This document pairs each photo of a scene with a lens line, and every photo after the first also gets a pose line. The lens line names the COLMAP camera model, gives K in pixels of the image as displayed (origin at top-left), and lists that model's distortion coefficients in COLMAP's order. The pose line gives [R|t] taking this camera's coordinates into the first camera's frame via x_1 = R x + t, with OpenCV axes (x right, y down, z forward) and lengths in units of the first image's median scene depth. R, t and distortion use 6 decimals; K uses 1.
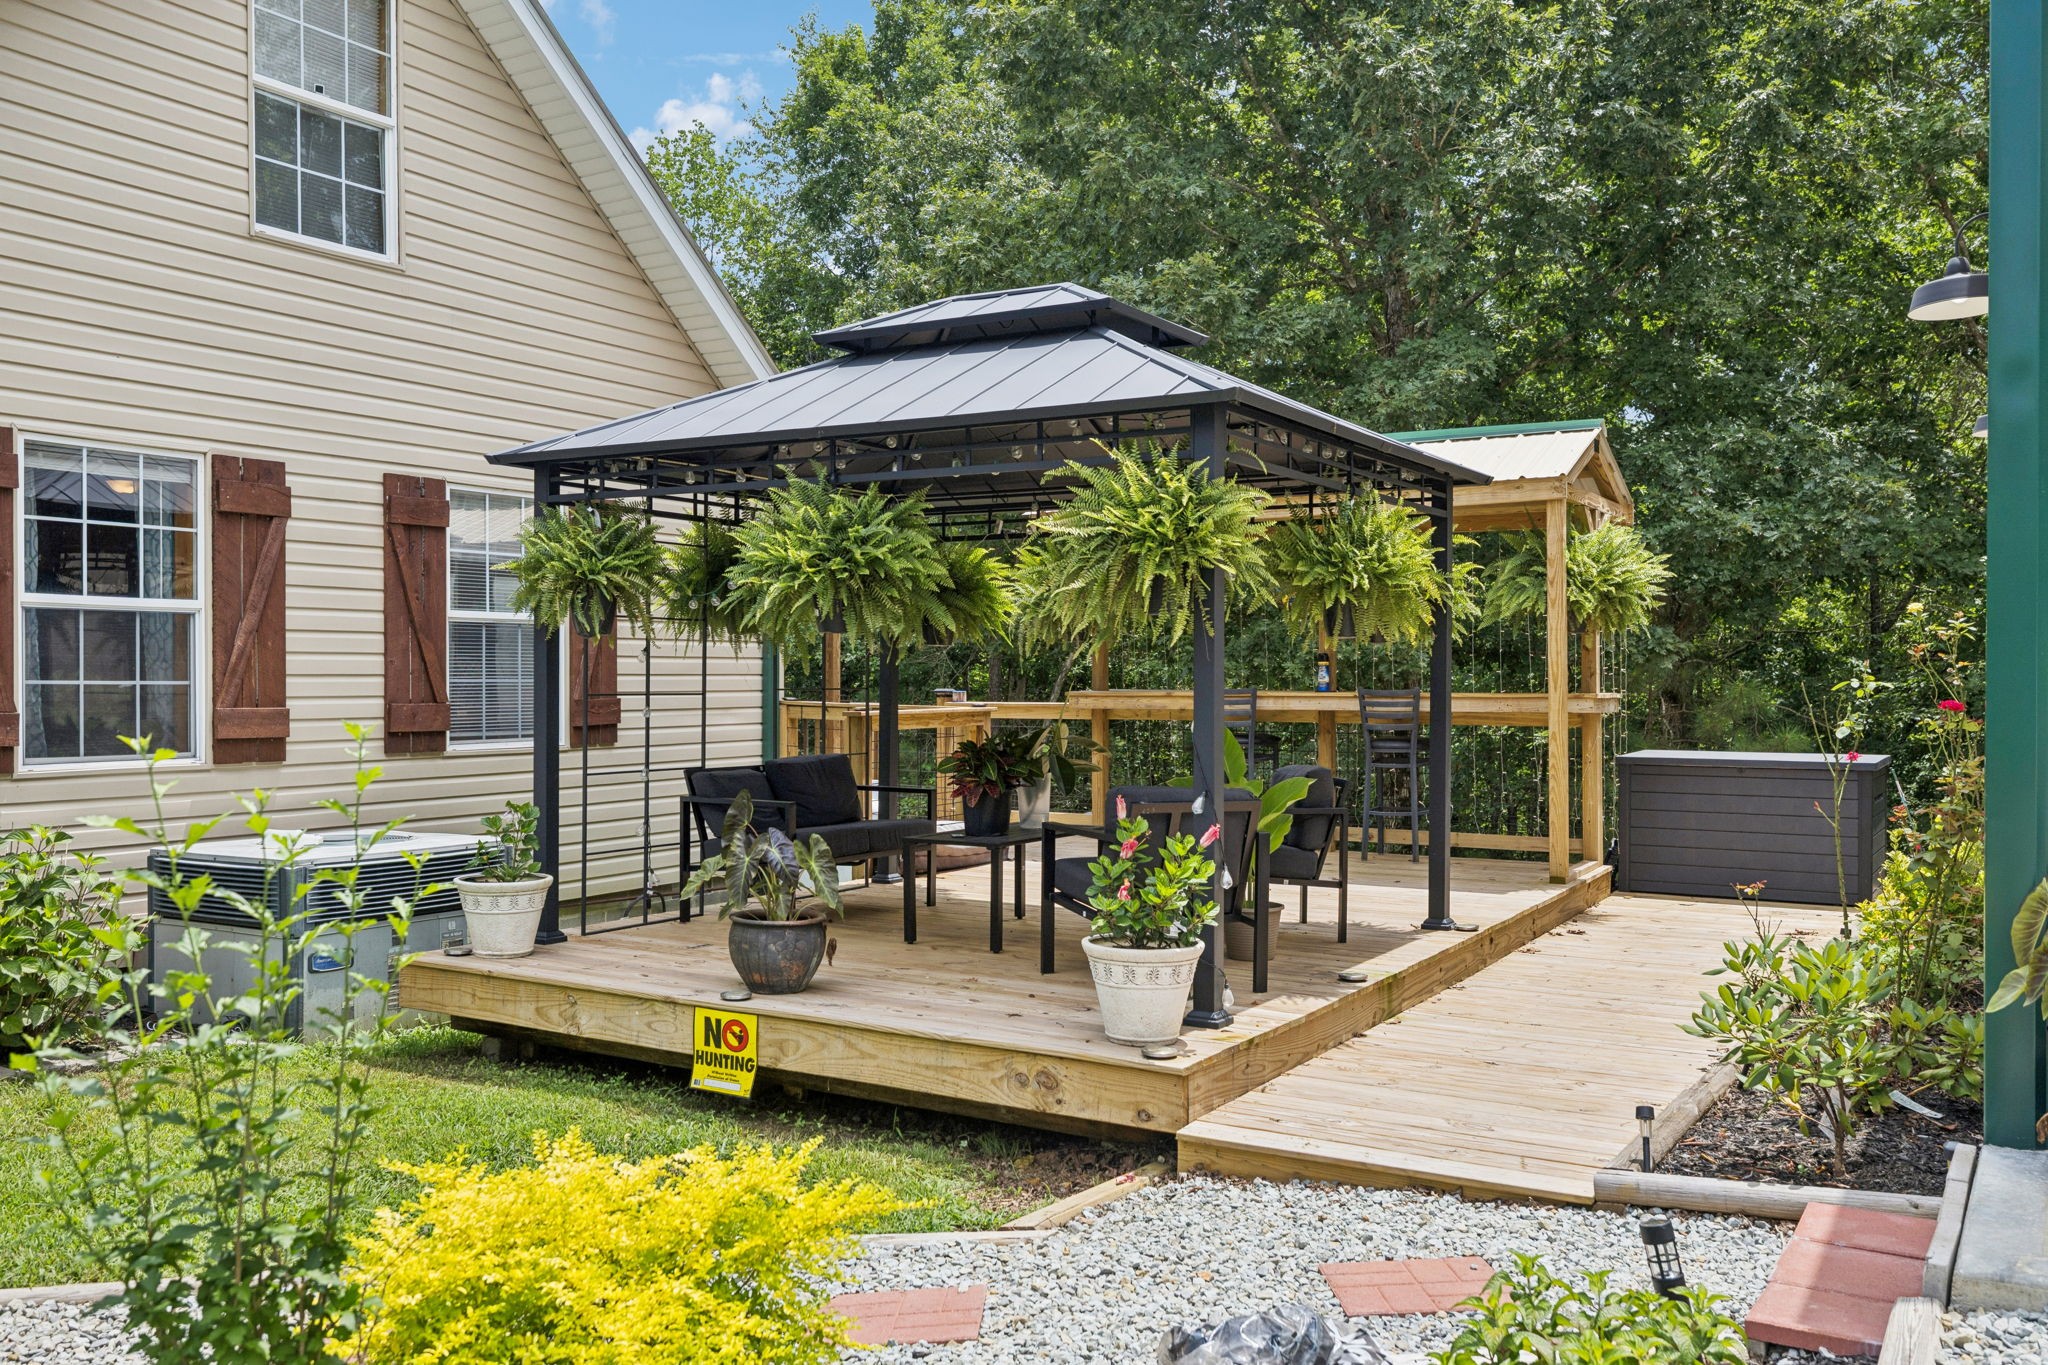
lens RADIAL K [[1698.4, 0, 1019.9], [0, 1698.4, 683.8], [0, 0, 1]] dist [-0.009515, -0.000637]
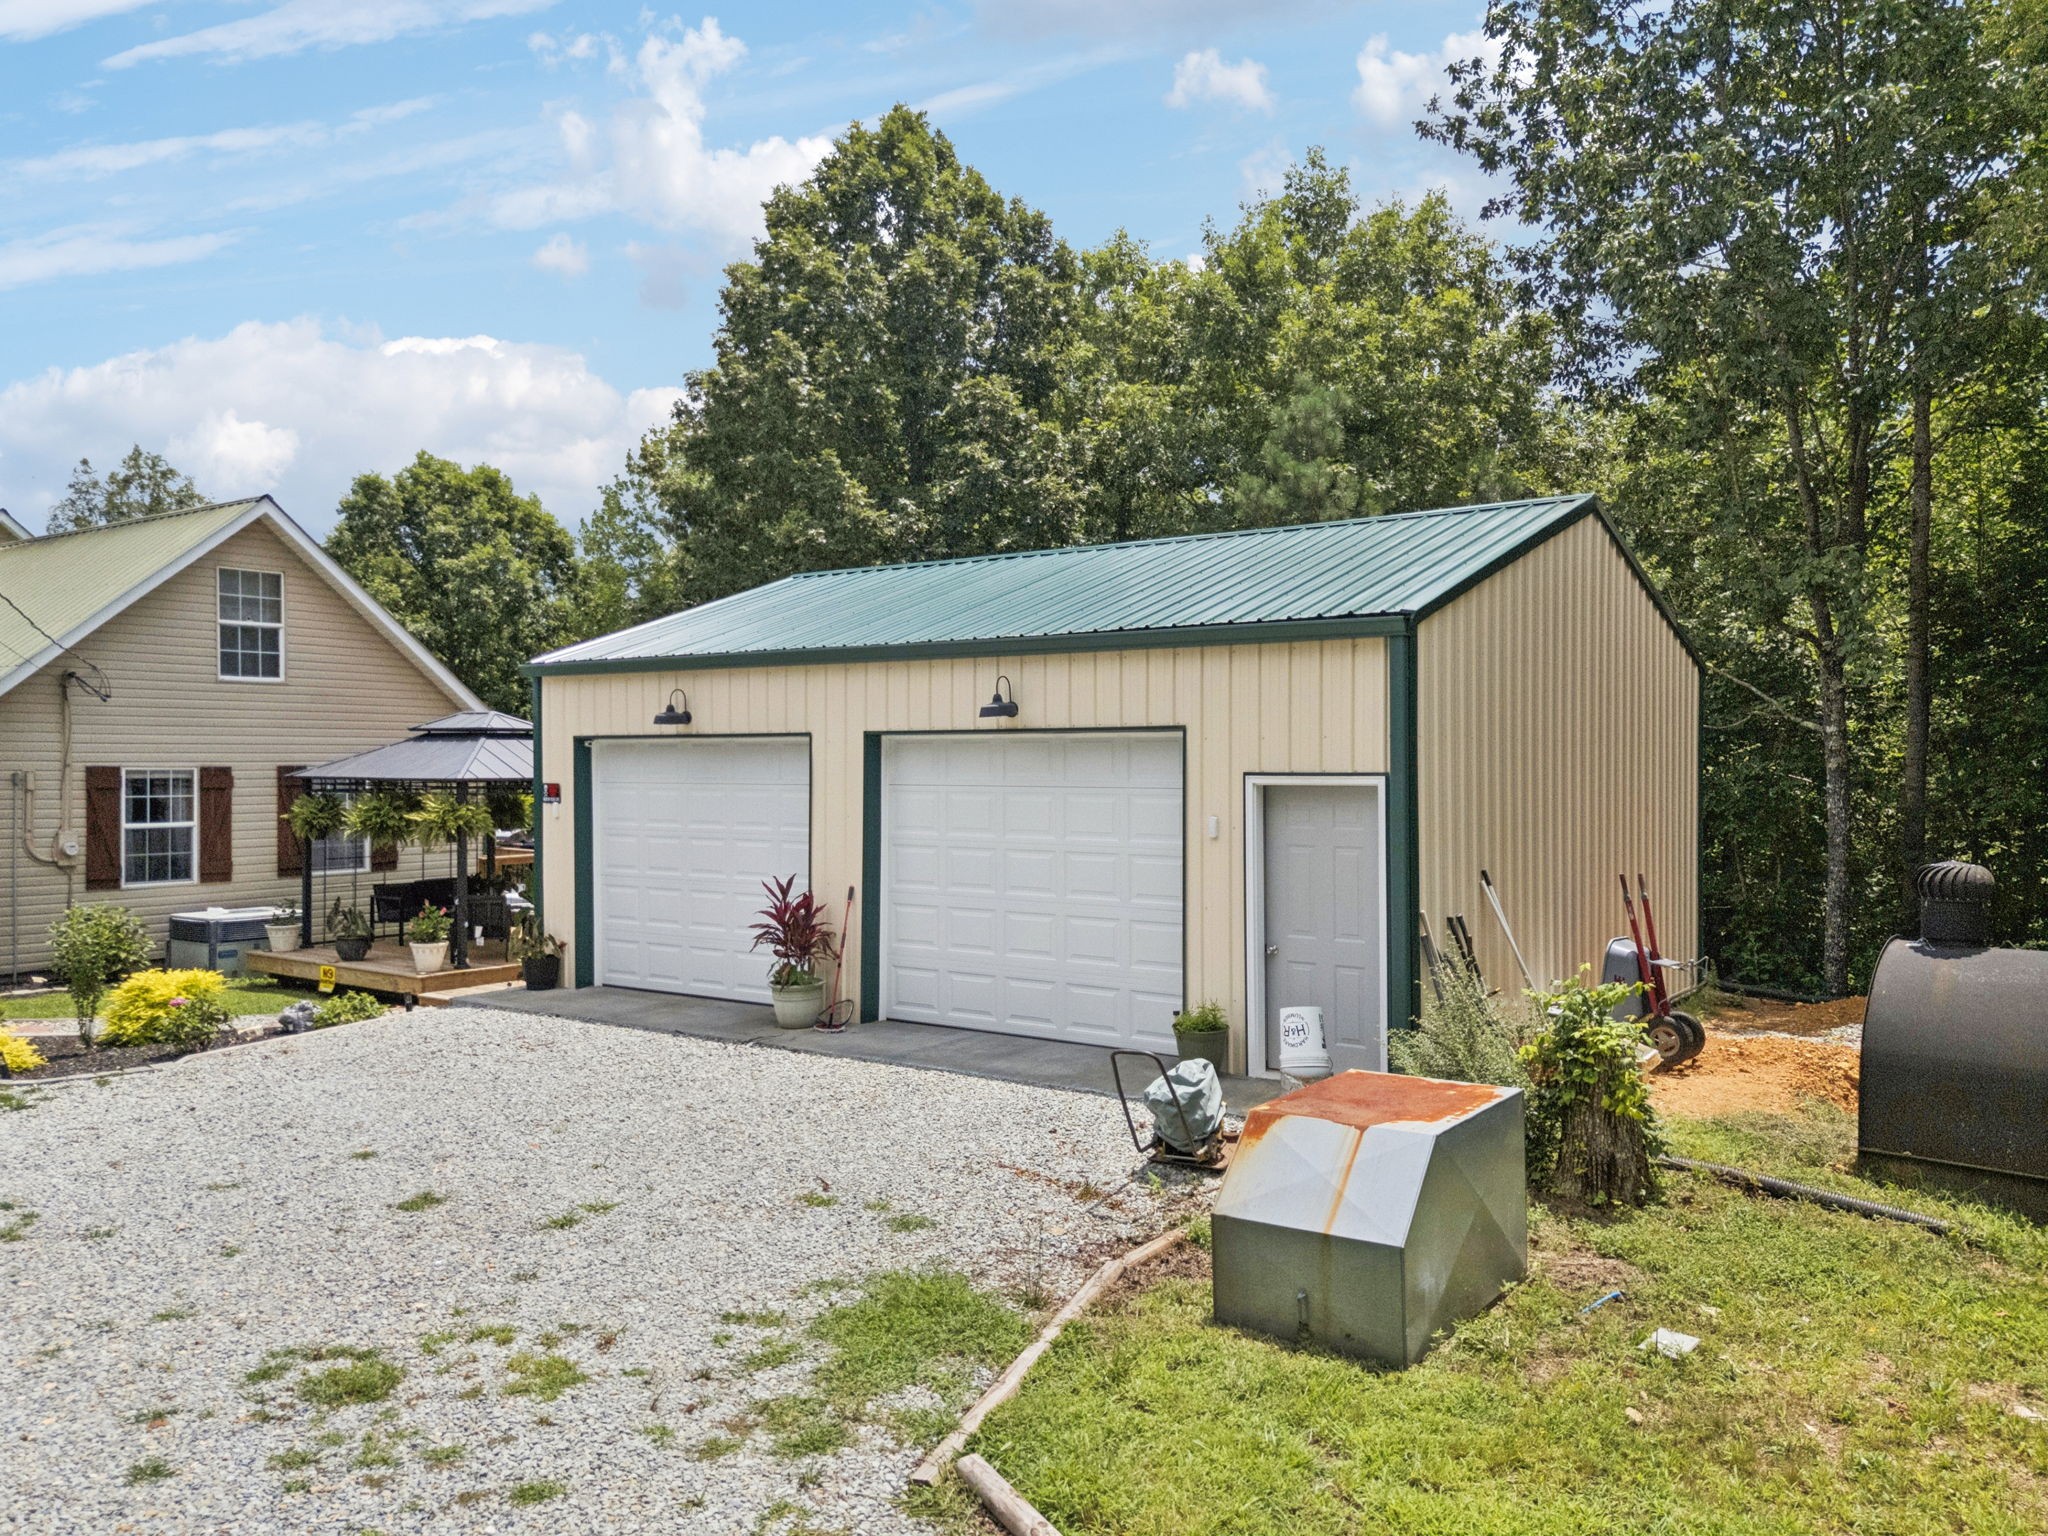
lens RADIAL K [[1449.6, 0, 1029.7], [0, 1449.6, 766.7], [0, 0, 1]] dist [0.013312, 0.002612]
pose [[0.999011, 0.000141, -0.044459, 0.928247], [-0.000279, 0.999995, -0.003085, -0.128205], [0.044458, 0.003094, 0.999006, -1.231413]]
